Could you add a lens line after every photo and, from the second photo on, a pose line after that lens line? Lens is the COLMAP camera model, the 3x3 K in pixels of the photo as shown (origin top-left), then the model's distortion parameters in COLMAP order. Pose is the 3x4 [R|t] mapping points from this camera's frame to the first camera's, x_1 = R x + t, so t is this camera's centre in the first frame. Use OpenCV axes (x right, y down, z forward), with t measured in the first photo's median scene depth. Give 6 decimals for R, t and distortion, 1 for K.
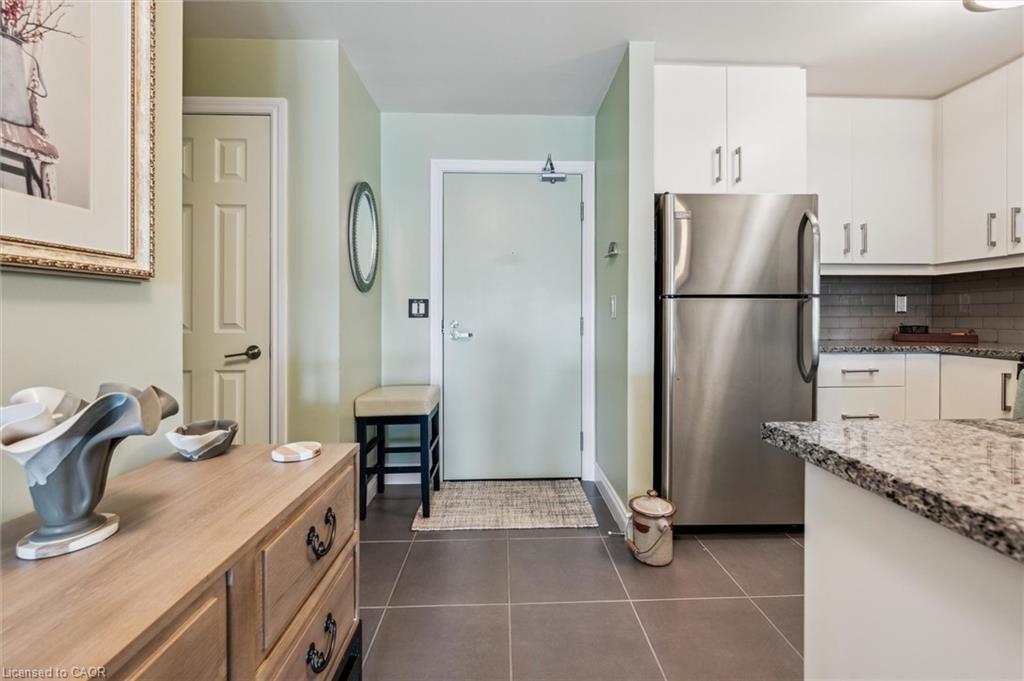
lens RADIAL K [[414.4, 0, 515.7], [0, 414.4, 317.8], [0, 0, 1]] dist [-0.000391, -0.000176]
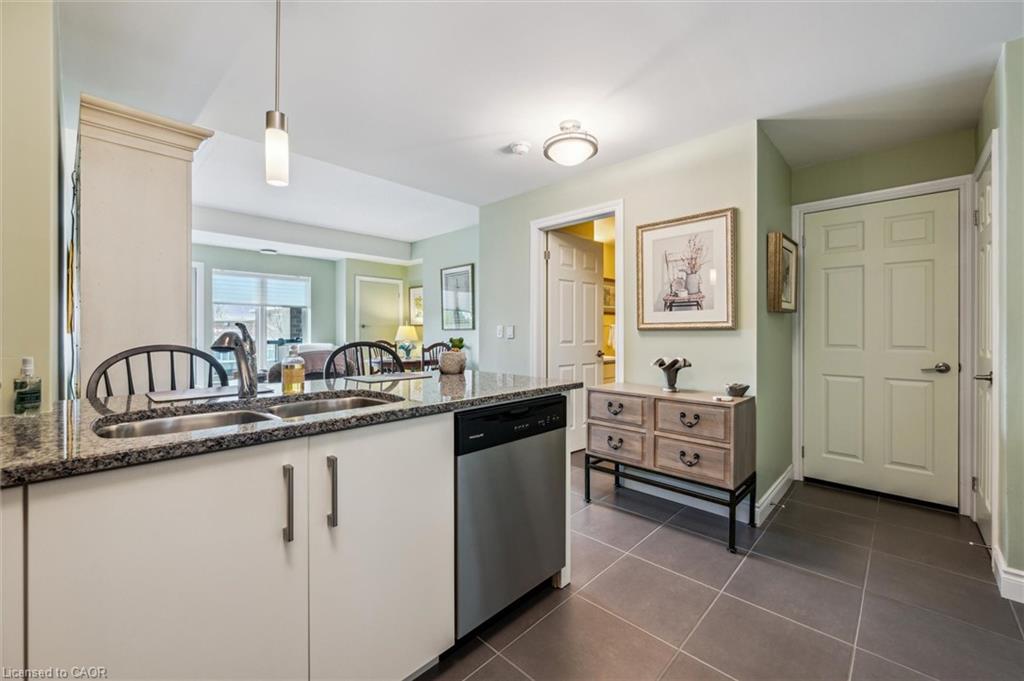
lens RADIAL K [[413.4, 0, 519.7], [0, 413.4, 330.9], [0, 0, 1]] dist [-0.001589, -0.000291]
pose [[-0.711175, 0.000959, -0.703015, 0.891593], [-0.003020, 0.999986, 0.004419, -0.035761], [0.703009, 0.005266, -0.711161, 0.830147]]
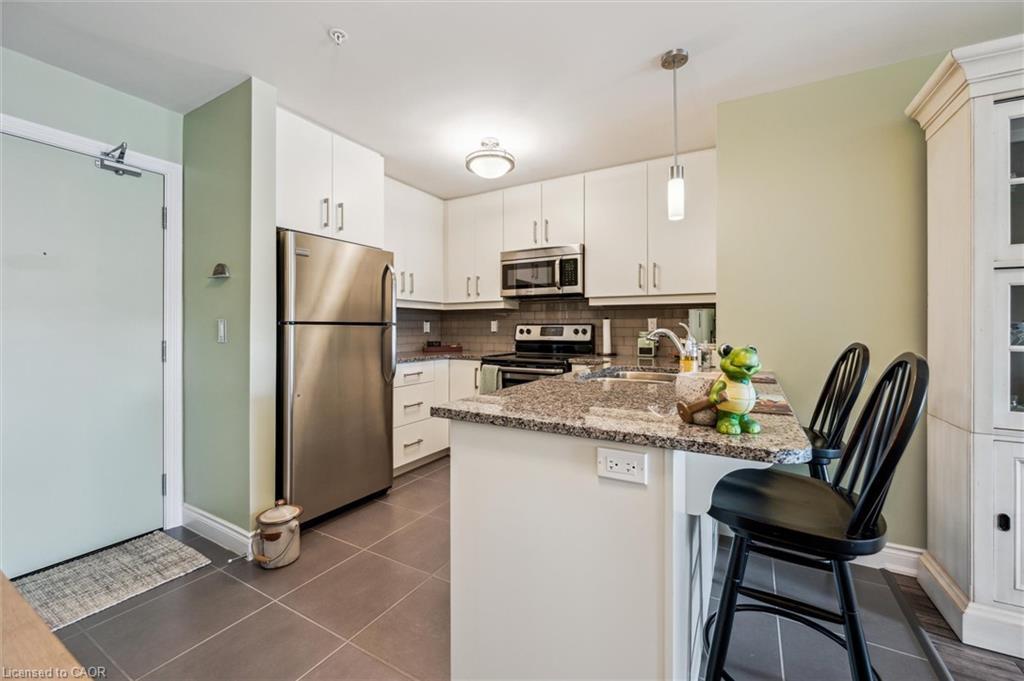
lens RADIAL K [[413.4, 0, 519.7], [0, 413.4, 330.9], [0, 0, 1]] dist [-0.001589, -0.000291]
pose [[0.519634, -0.002841, 0.854384, -0.240970], [0.001348, 0.999996, 0.002506, -0.029908], [-0.854388, -0.000150, 0.519636, -0.098180]]
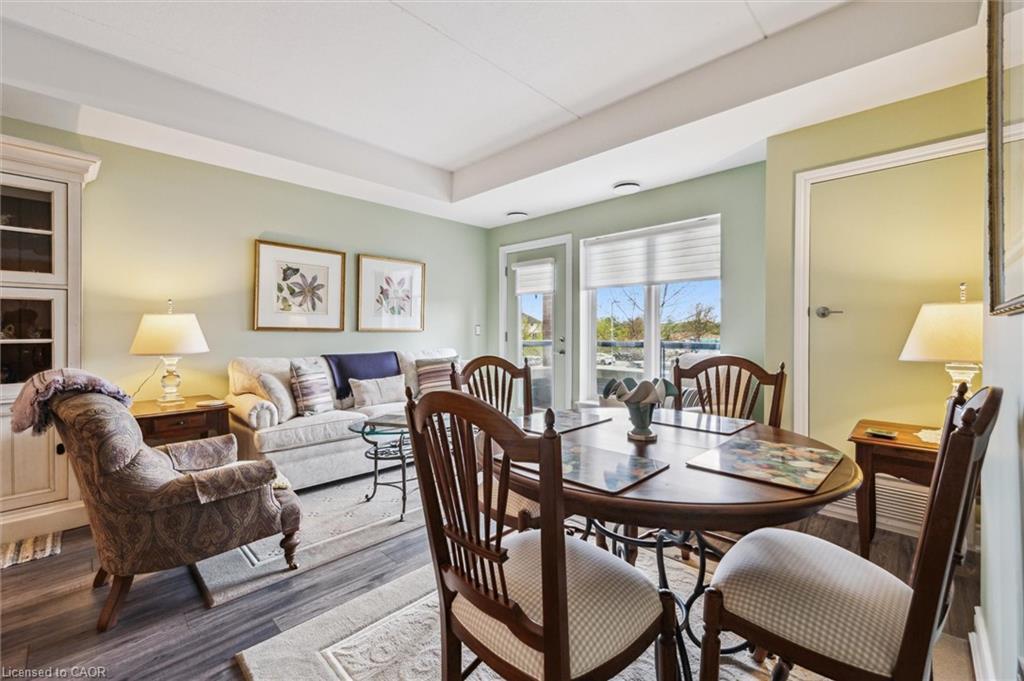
lens RADIAL K [[424.3, 0, 513.5], [0, 424.3, 331.8], [0, 0, 1]] dist [-0.000885, -0.000356]
pose [[-0.694619, 0.002749, 0.719373, -0.835570], [0.008213, 0.999958, 0.004109, -0.012896], [-0.719331, 0.008762, -0.694612, -1.008955]]
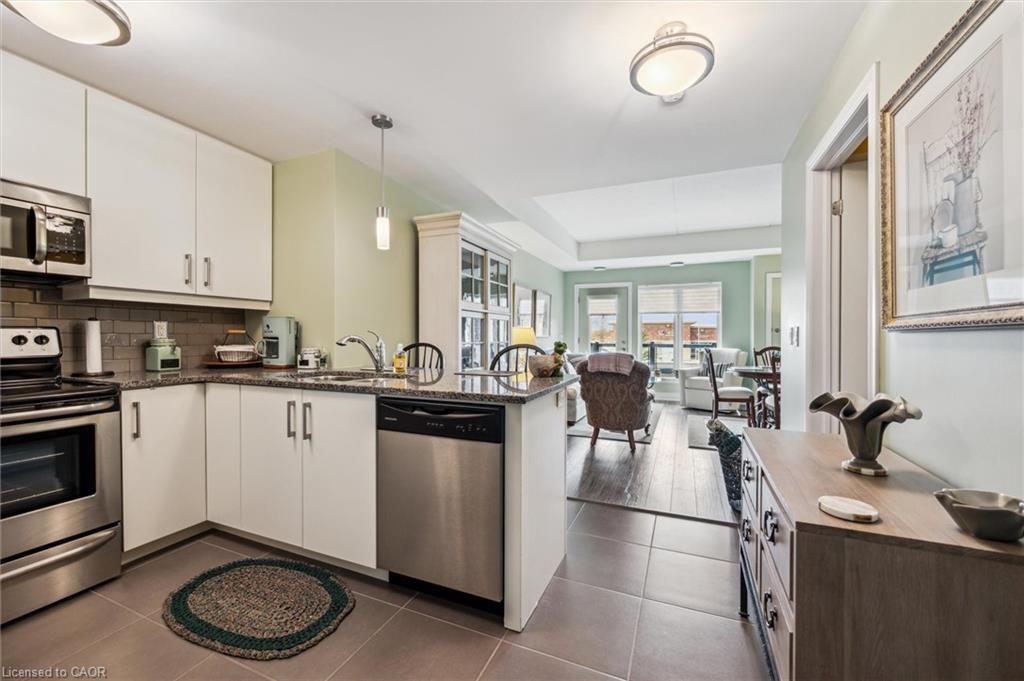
lens RADIAL K [[406.3, 0, 515.2], [0, 406.3, 338.5], [0, 0, 1]] dist [-0.001334, -0.000305]
pose [[-0.907493, -0.000715, 0.420067, -0.100330], [0.003732, 0.999945, 0.009764, -0.031236], [-0.420051, 0.010428, -0.907440, 0.942043]]
